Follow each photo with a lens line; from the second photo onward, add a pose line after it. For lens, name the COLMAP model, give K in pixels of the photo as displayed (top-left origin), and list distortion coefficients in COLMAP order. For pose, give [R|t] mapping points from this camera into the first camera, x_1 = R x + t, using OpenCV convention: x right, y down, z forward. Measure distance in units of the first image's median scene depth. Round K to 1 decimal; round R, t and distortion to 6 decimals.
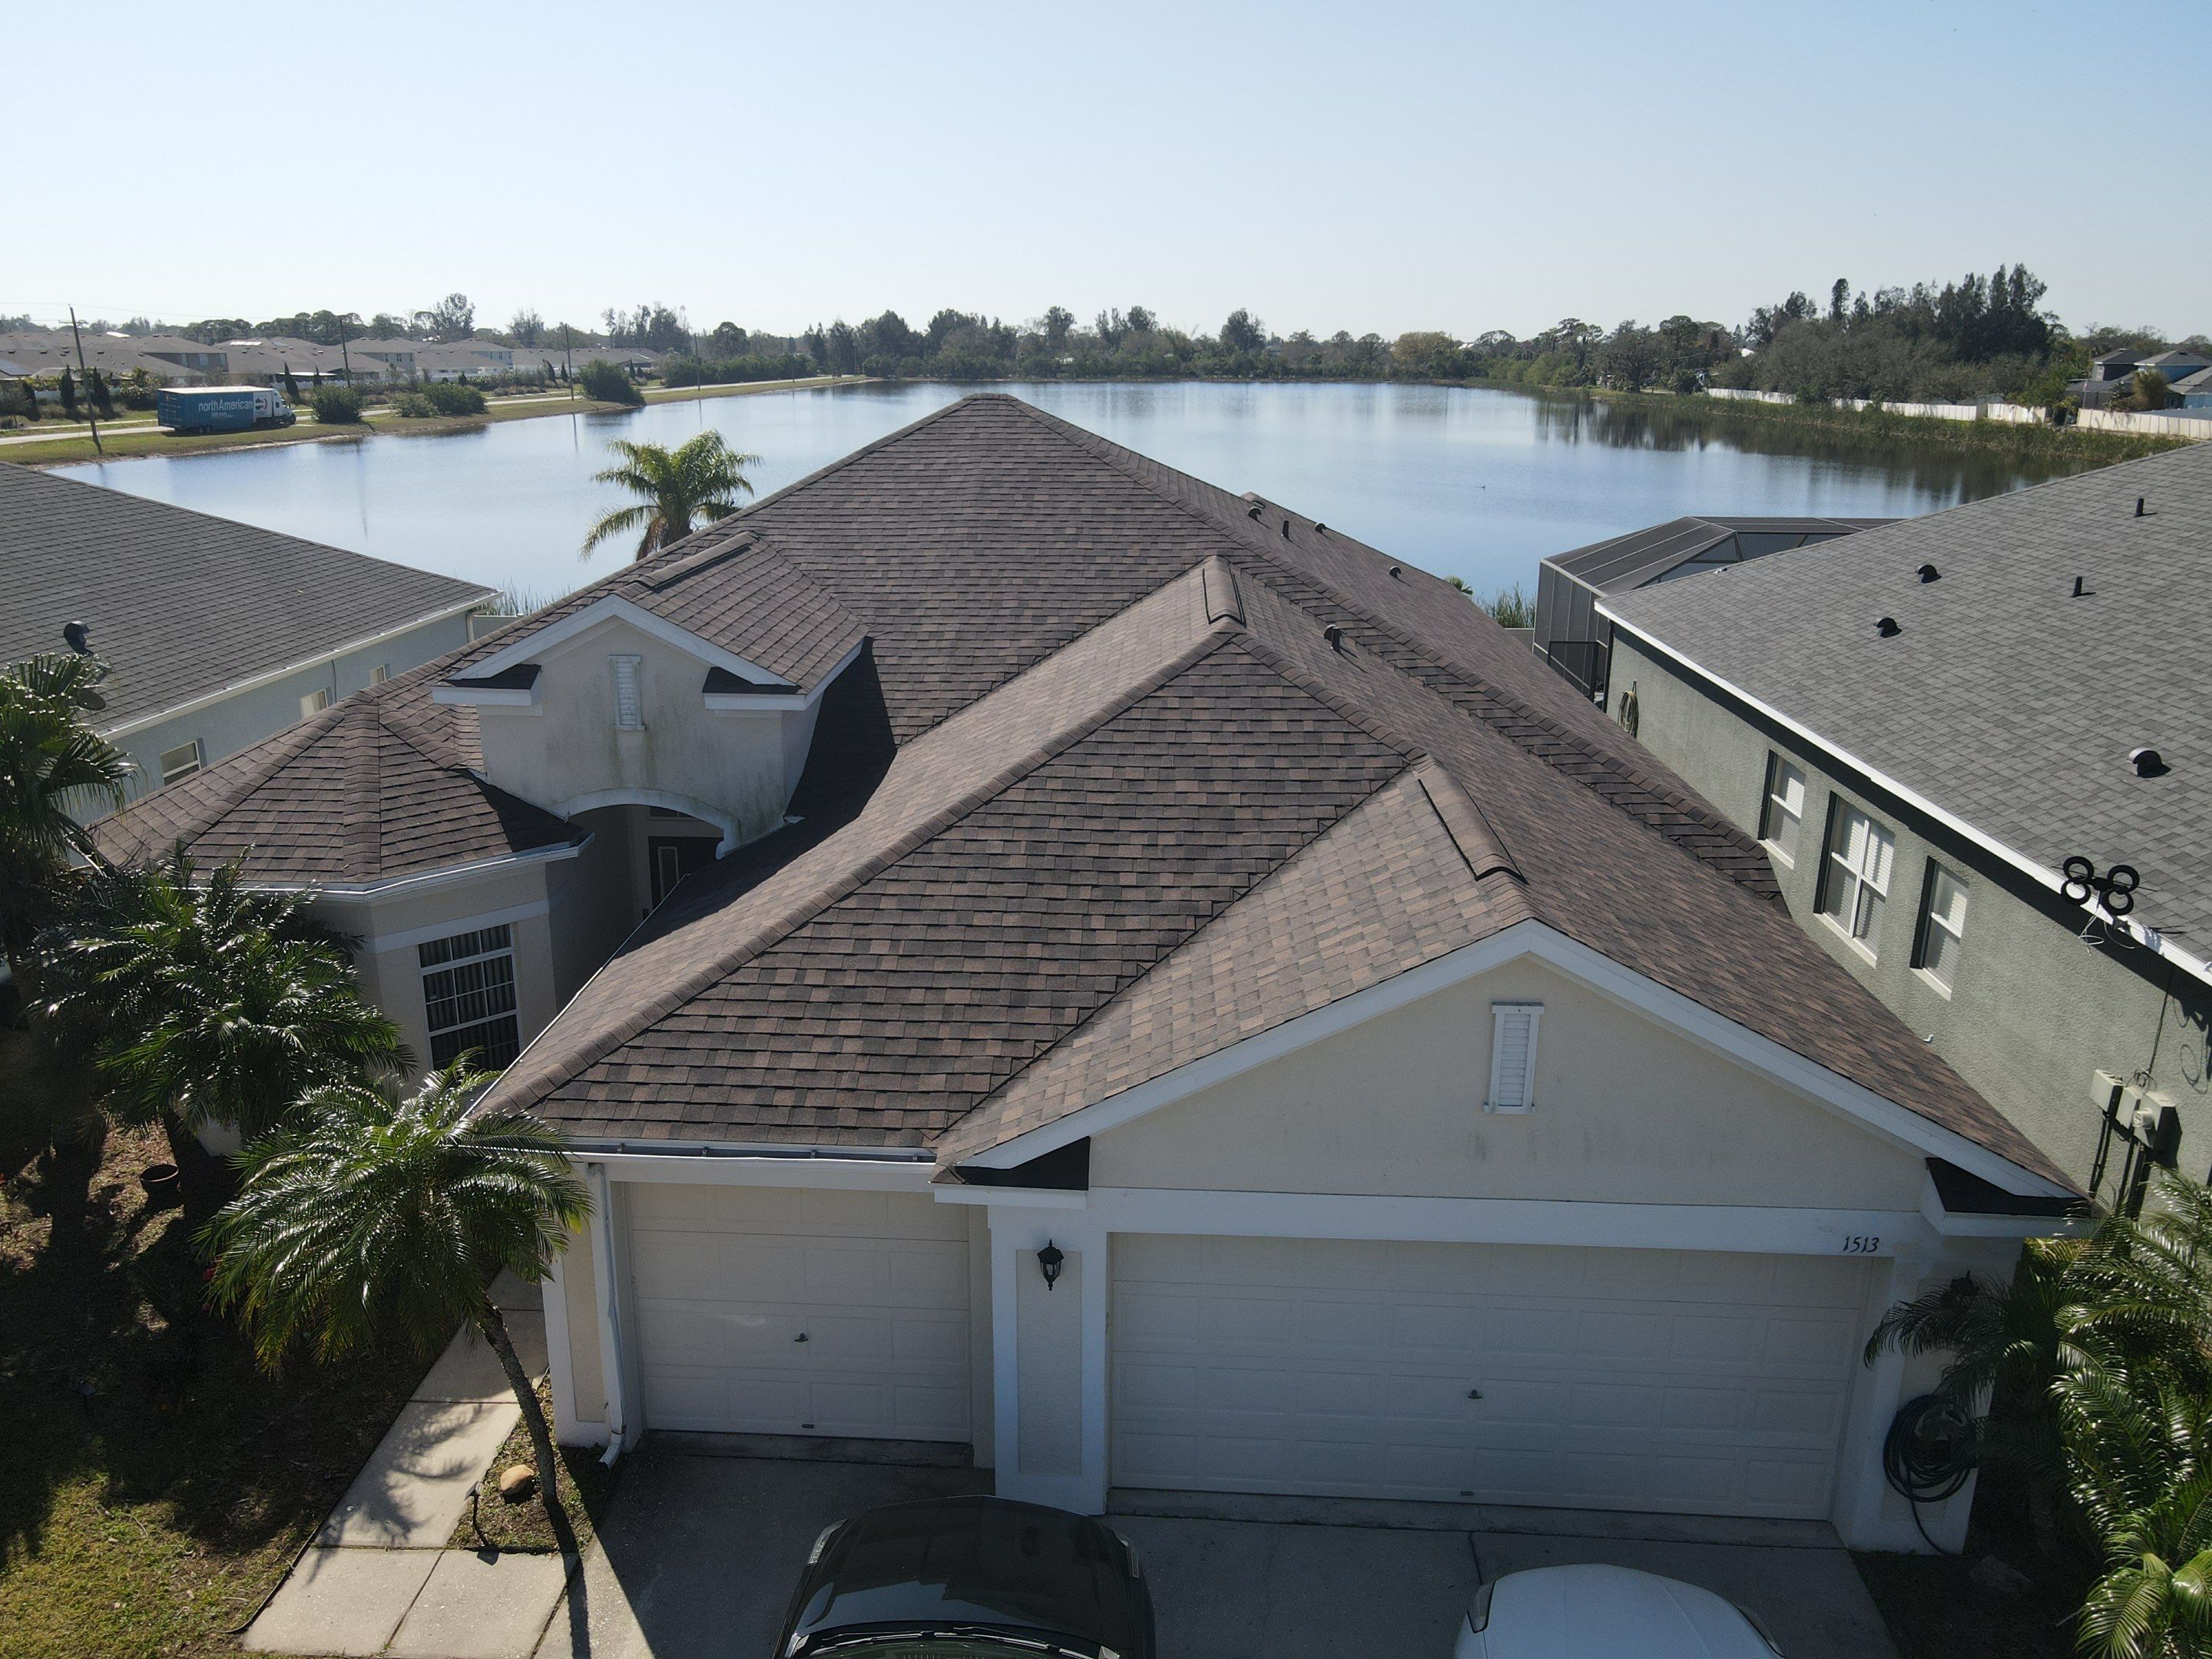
lens RADIAL K [[1610.4, 0, 1074.2], [0, 1610.4, 838.7], [0, 0, 1]] dist [0.007267, 0.002532]
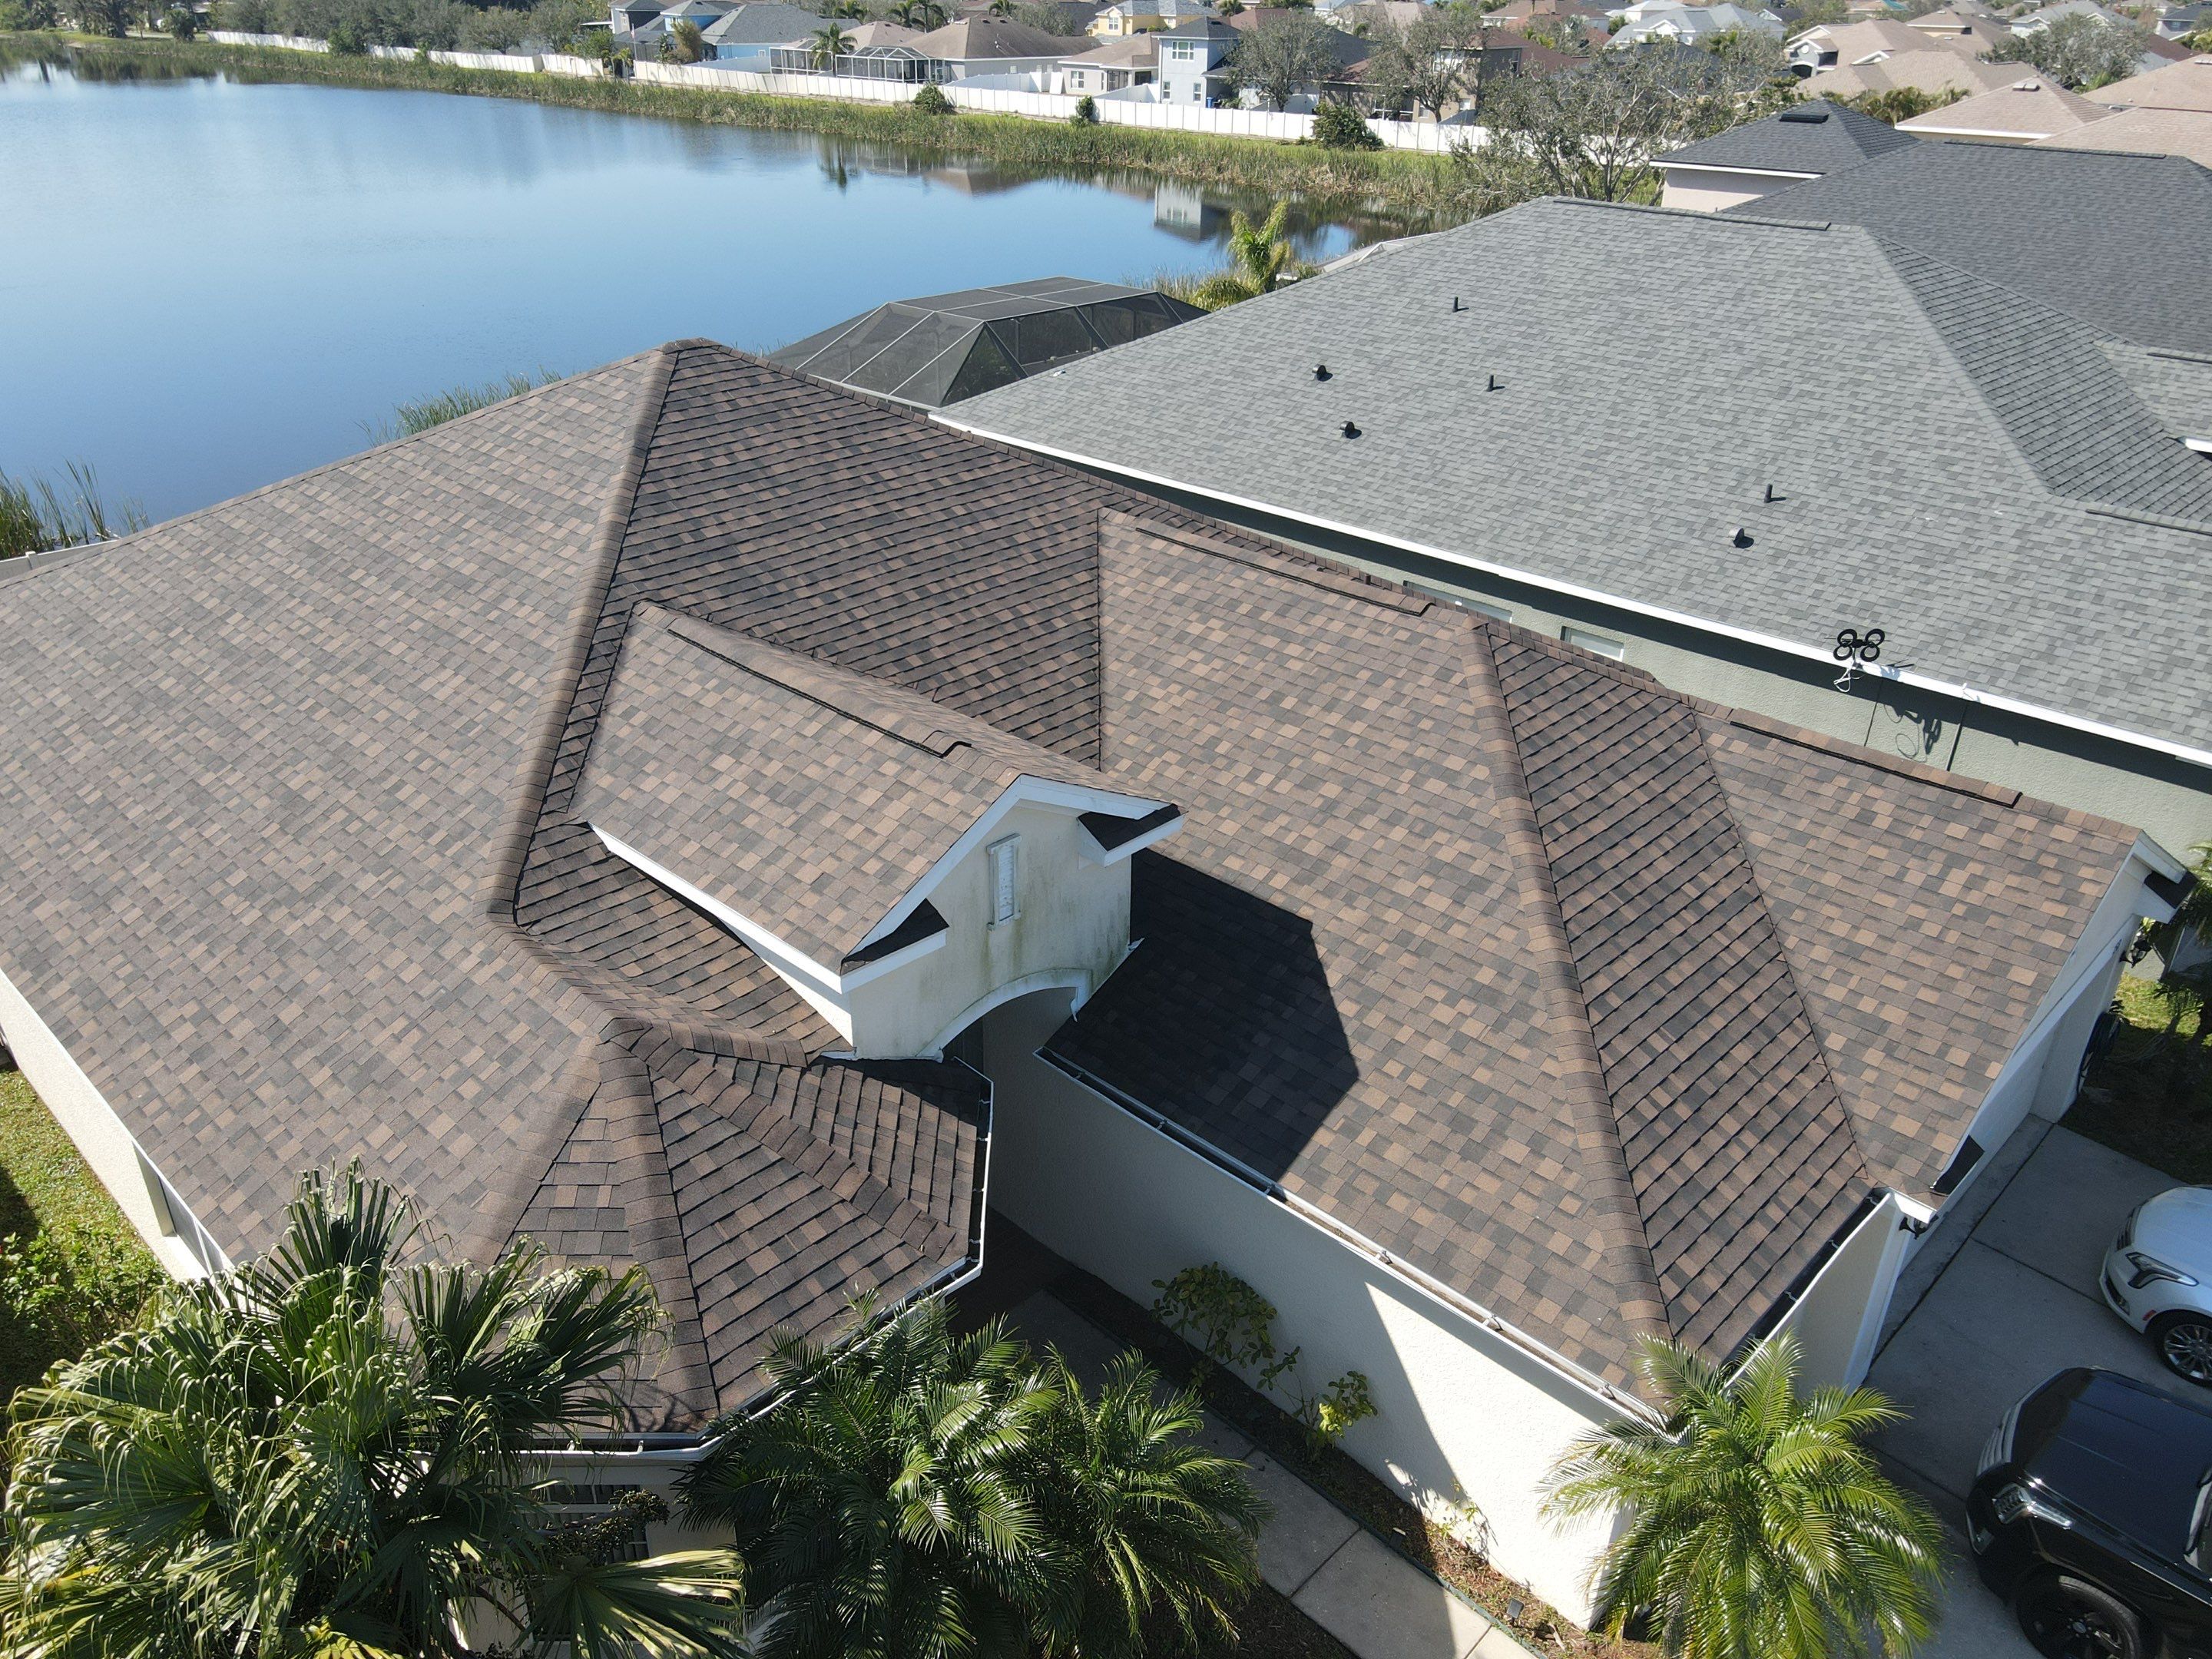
lens RADIAL K [[1610.4, 0, 1074.2], [0, 1610.4, 838.7], [0, 0, 1]] dist [0.007267, 0.002532]
pose [[0.666240, -0.343605, 0.661861, -0.599845], [0.205483, 0.937753, 0.279992, -0.248805], [-0.716869, -0.050540, 0.695373, 0.323686]]
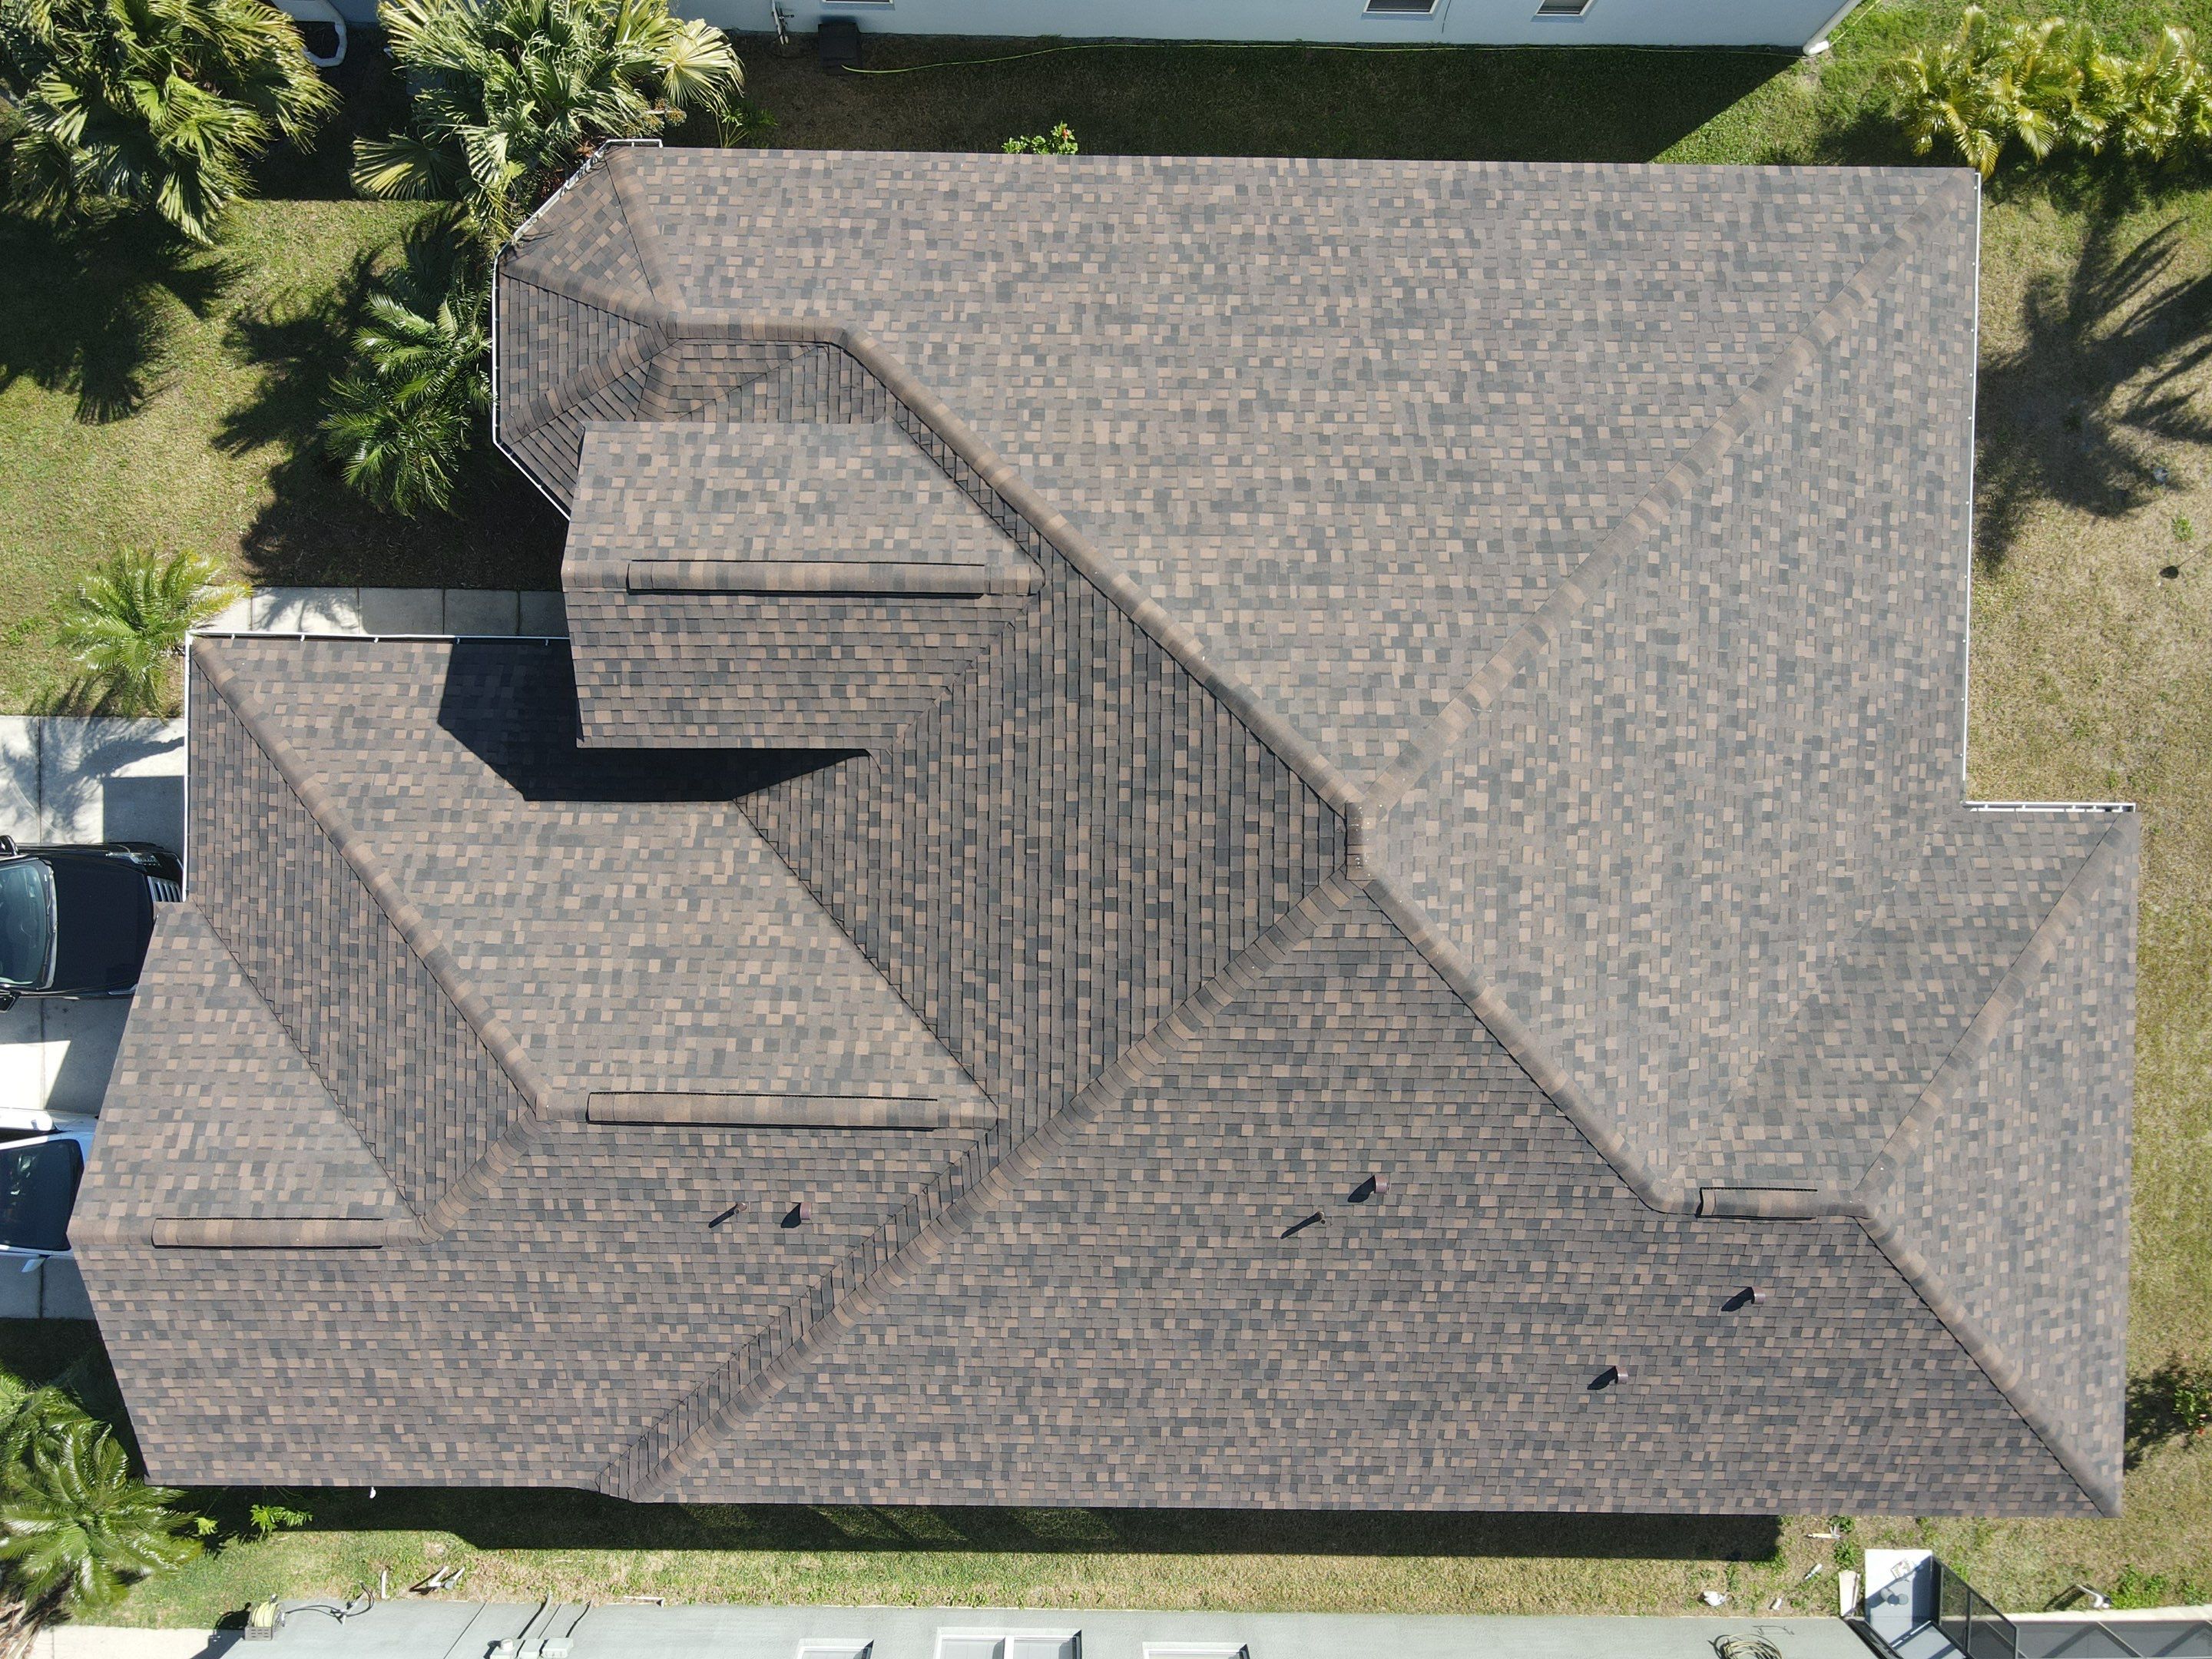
lens RADIAL K [[1606.6, 0, 1080.2], [0, 1606.6, 824.4], [0, 0, 1]] dist [0.007246, 0.021847]
pose [[0.042166, 0.999021, 0.013366, -0.081845], [-0.295676, -0.000301, 0.955288, -1.003454], [0.954357, -0.044233, 0.295374, 0.752732]]
